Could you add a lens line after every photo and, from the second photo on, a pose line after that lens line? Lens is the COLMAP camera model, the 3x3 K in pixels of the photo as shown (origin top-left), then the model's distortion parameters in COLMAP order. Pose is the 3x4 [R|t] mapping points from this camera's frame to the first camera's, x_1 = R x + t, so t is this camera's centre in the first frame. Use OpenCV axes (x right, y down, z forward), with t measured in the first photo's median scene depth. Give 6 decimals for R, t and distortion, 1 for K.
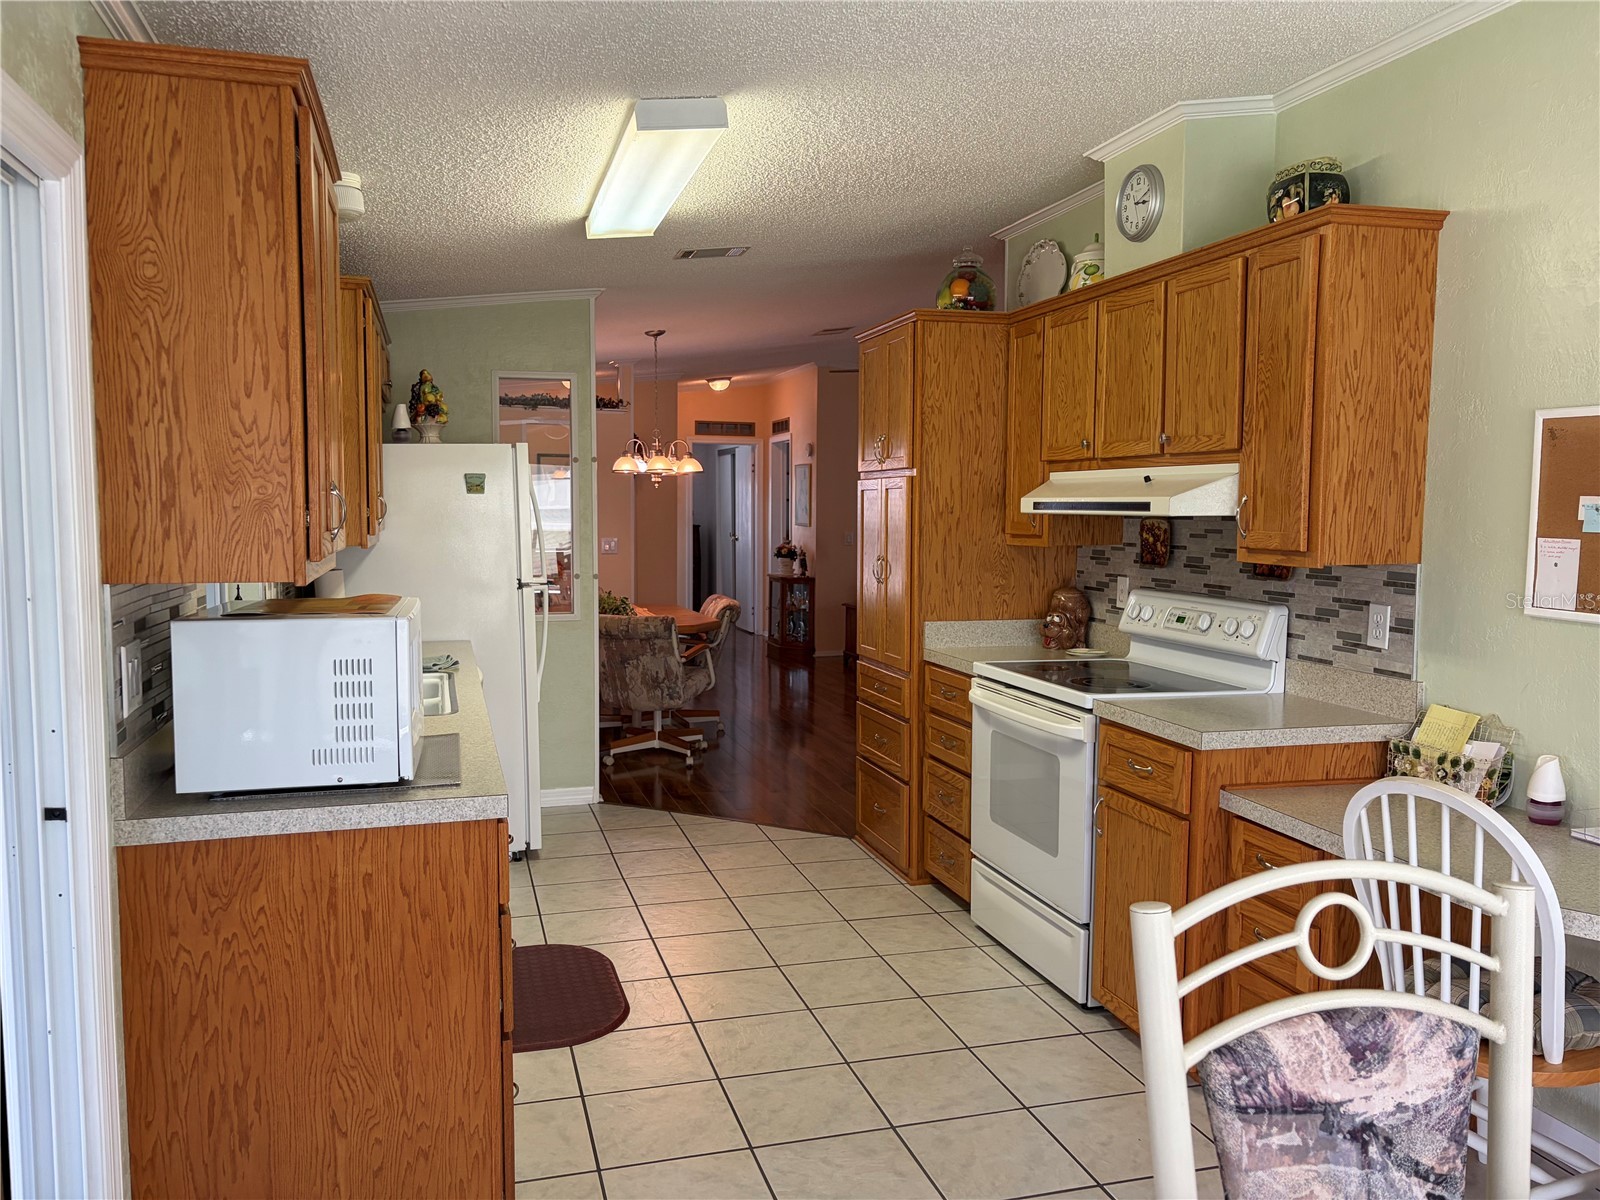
lens RADIAL K [[1215.9, 0, 801.4], [0, 1215.9, 597.9], [0, 0, 1]] dist [0.048346, -0.057320]
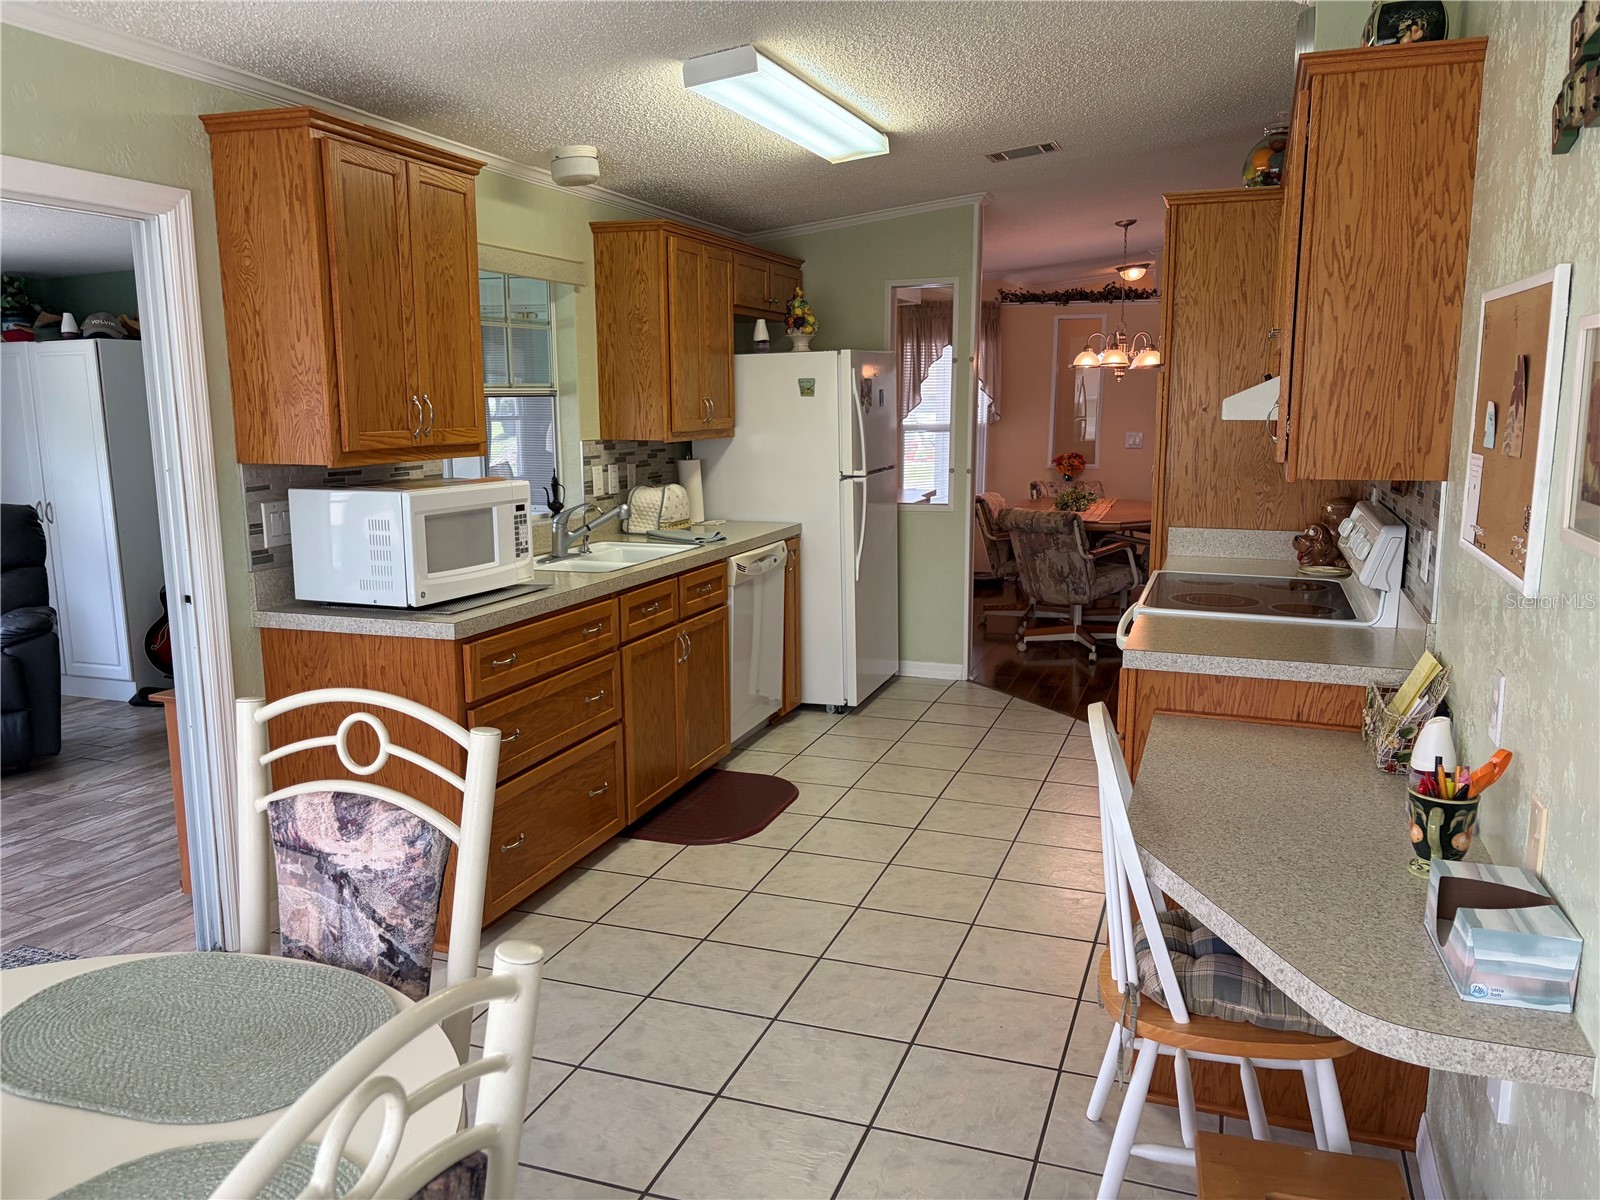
lens RADIAL K [[1215.9, 0, 803.8], [0, 1215.9, 606.8], [0, 0, 1]] dist [0.048346, -0.057320]
pose [[0.814597, 0.093138, -0.572501, 0.654694], [-0.037951, 0.993467, 0.107624, -0.016925], [0.578784, -0.065944, 0.812810, 0.075398]]
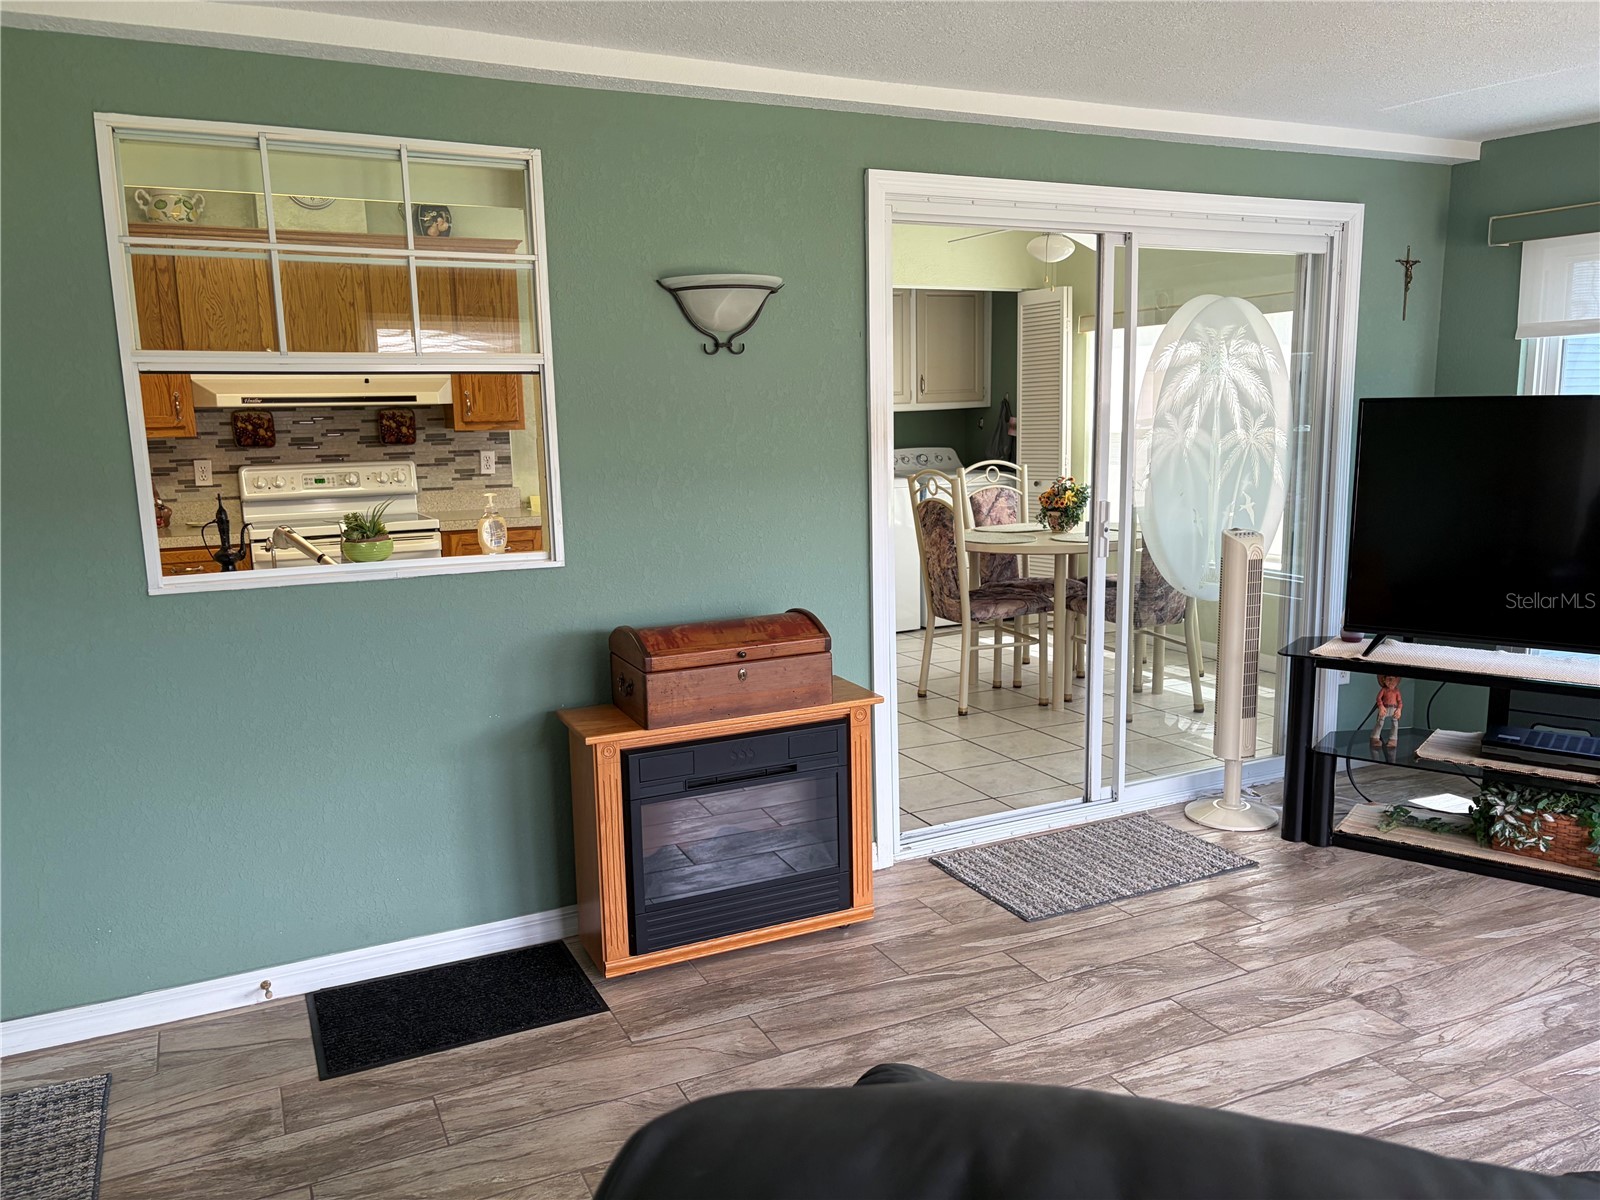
lens RADIAL K [[1215.9, 0, 811.5], [0, 1215.9, 596.0], [0, 0, 1]] dist [0.048346, -0.057320]
pose [[-0.187703, -0.153612, 0.970140, -1.569286], [0.095390, 0.980176, 0.173657, -0.057161], [-0.977583, 0.125138, -0.169329, 0.910636]]
